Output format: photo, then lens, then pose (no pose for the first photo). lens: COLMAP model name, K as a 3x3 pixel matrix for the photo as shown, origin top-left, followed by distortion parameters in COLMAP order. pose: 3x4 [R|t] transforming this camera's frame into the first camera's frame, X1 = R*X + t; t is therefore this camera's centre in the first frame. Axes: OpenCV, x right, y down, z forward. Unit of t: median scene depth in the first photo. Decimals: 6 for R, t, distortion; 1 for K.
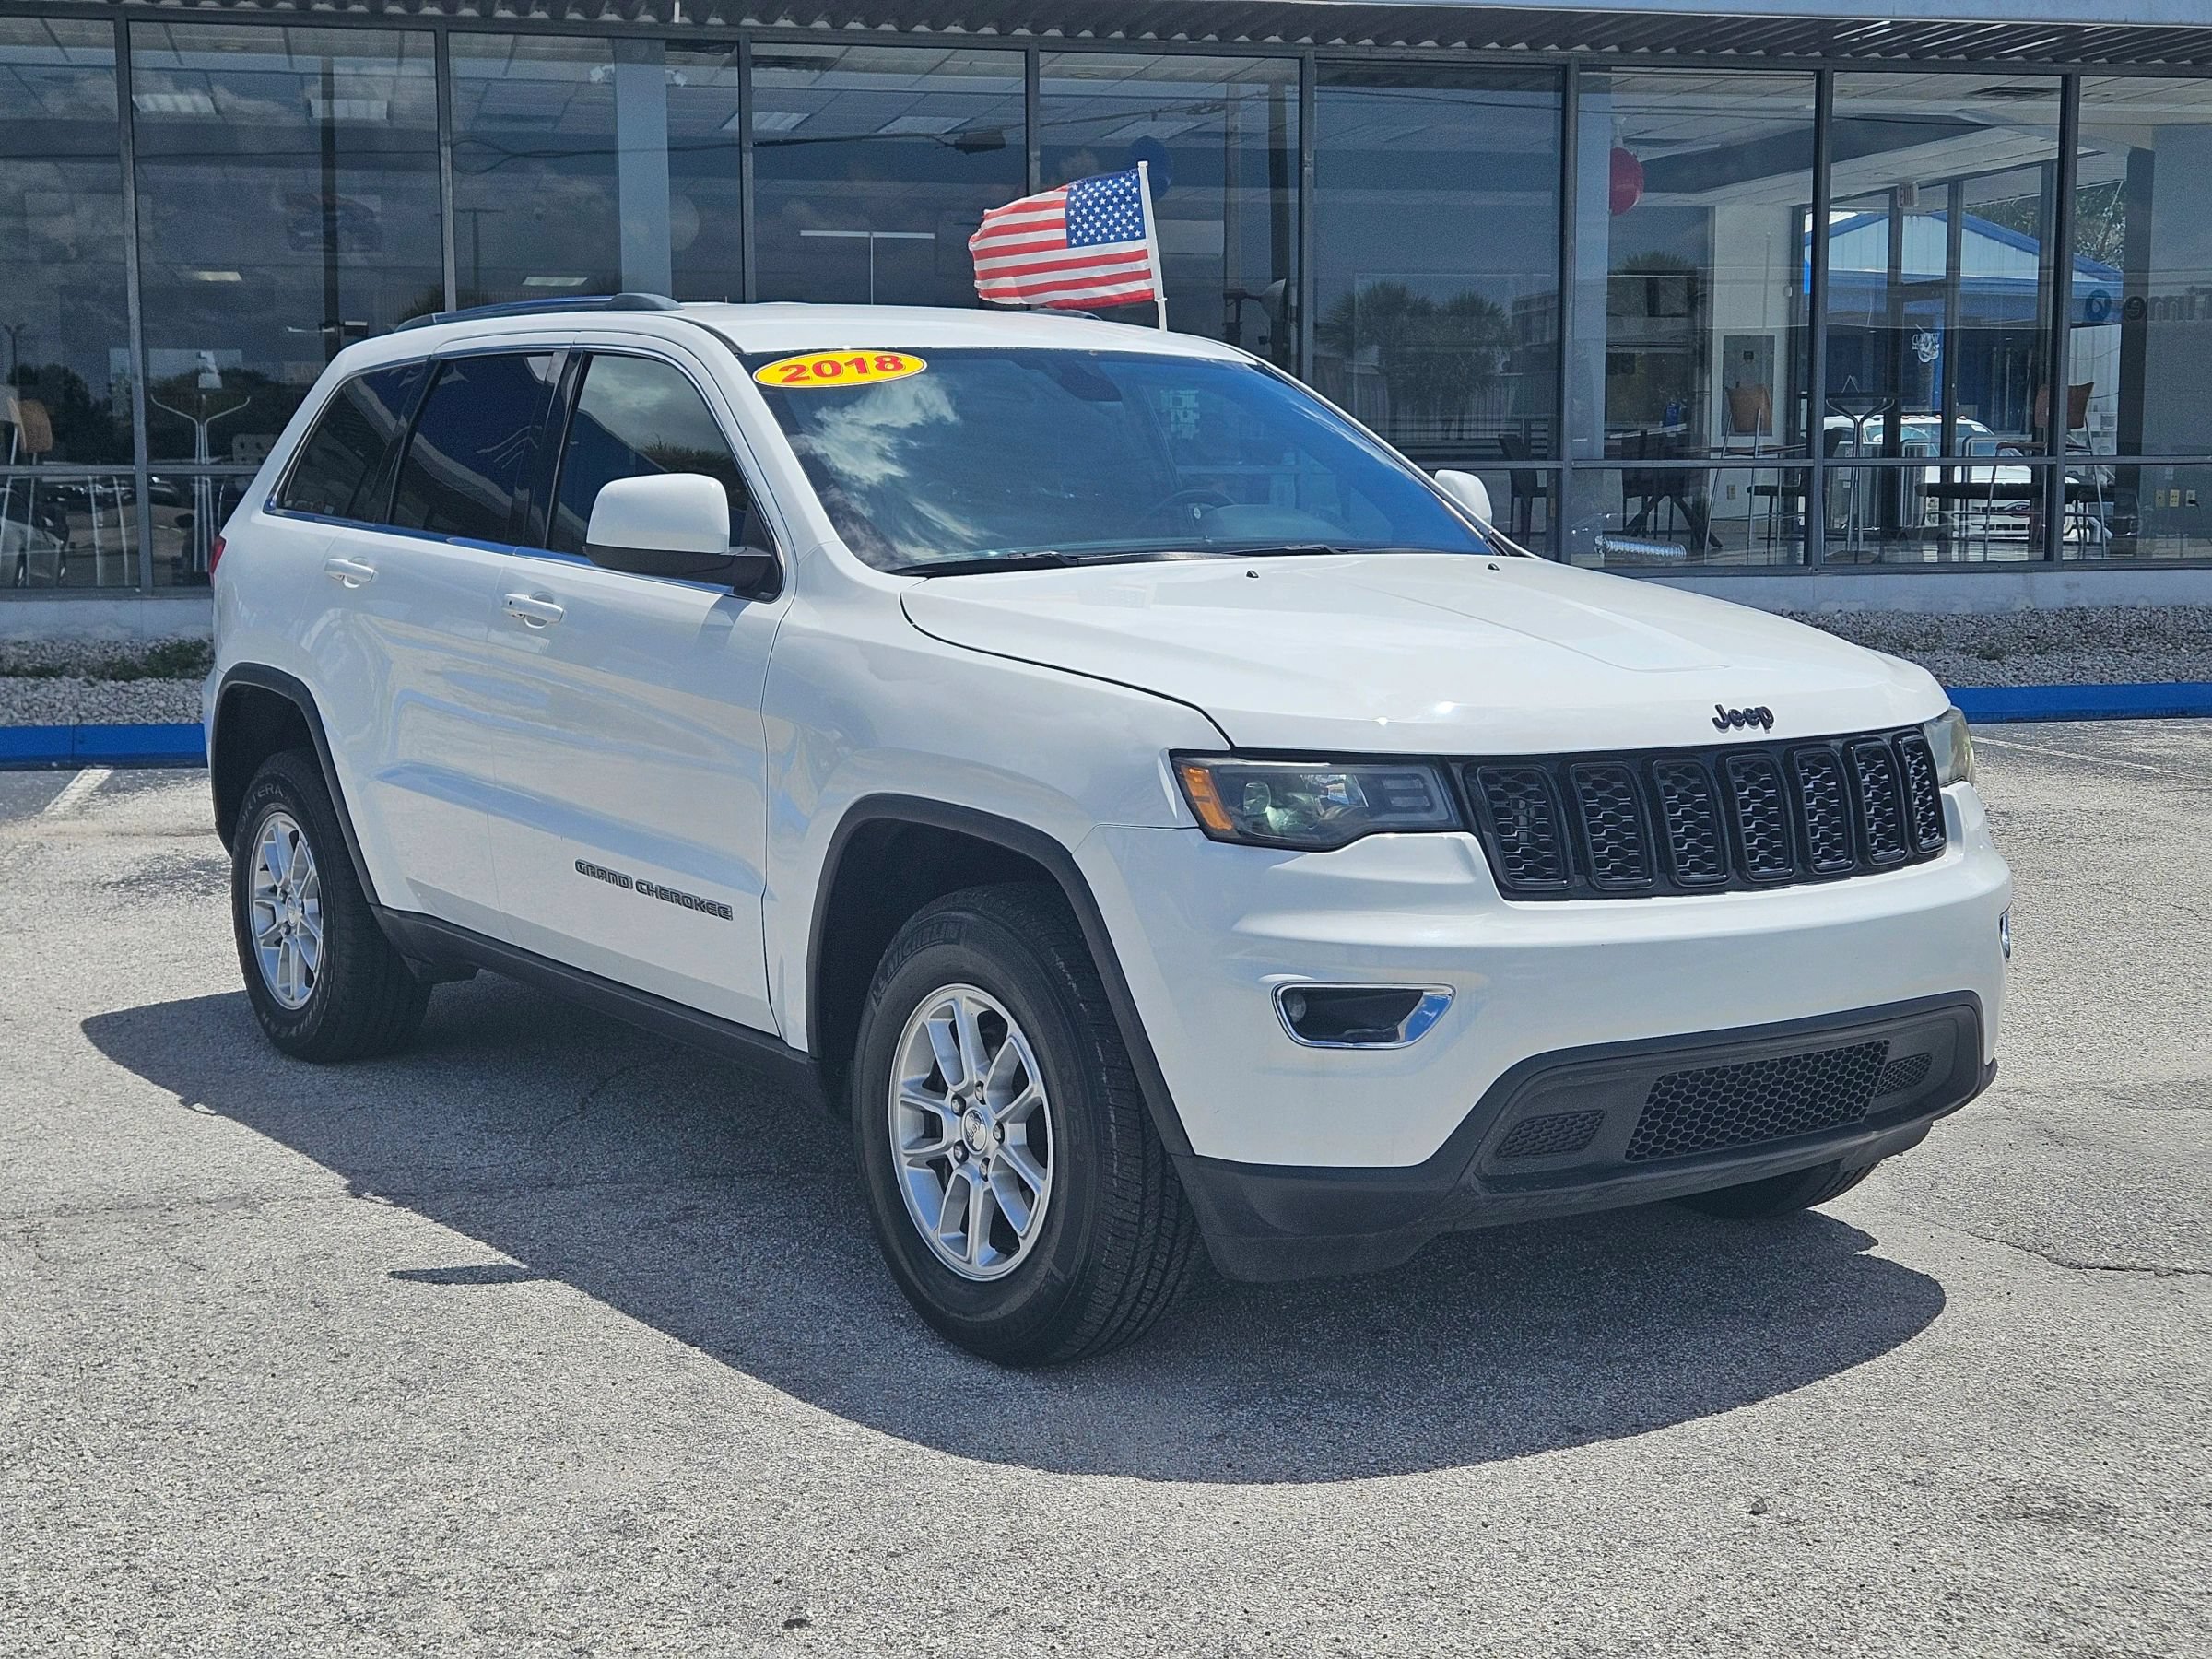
lens RADIAL K [[2966.0, 0, 1106.0], [0, 2966.0, 829.5], [0, 0, 1]] dist [0.125988, -0.310755]
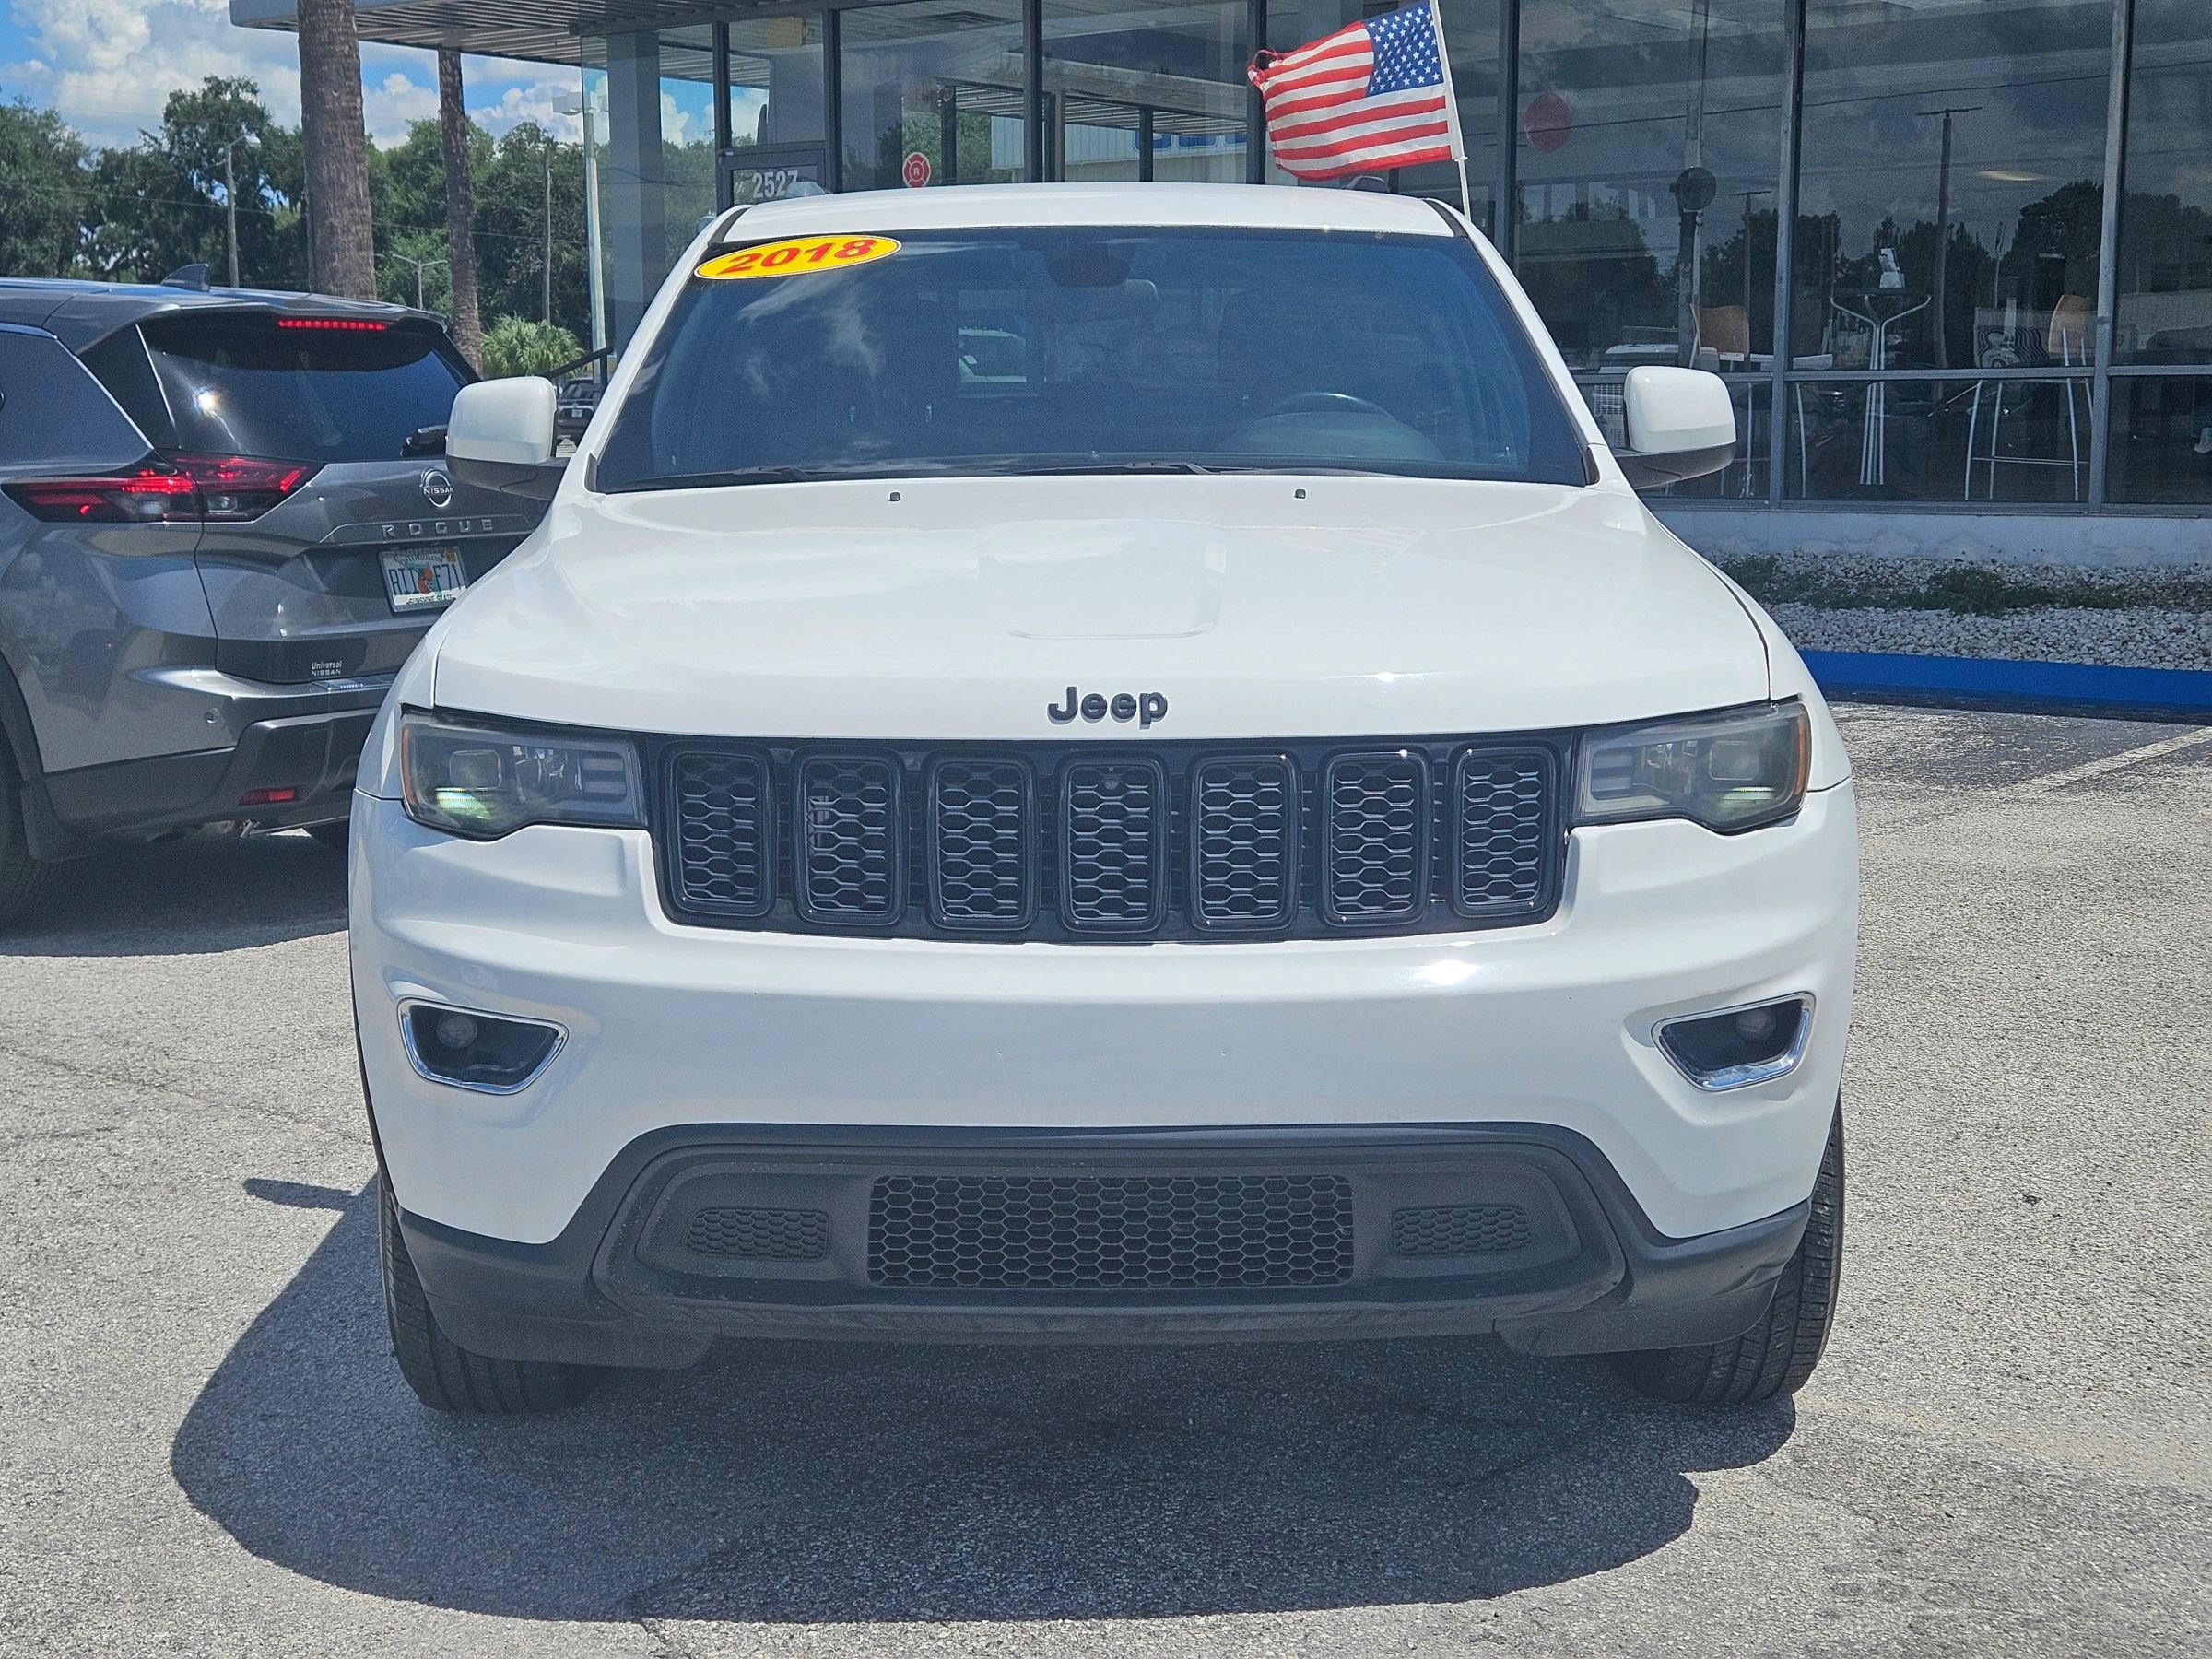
lens RADIAL K [[2966.0, 0, 1106.0], [0, 2966.0, 829.5], [0, 0, 1]] dist [0.125988, -0.310755]
pose [[0.816071, 0.080197, -0.572361, 0.569184], [-0.063218, 0.996770, 0.049527, -0.039188], [0.574484, -0.004234, 0.818505, 0.368747]]
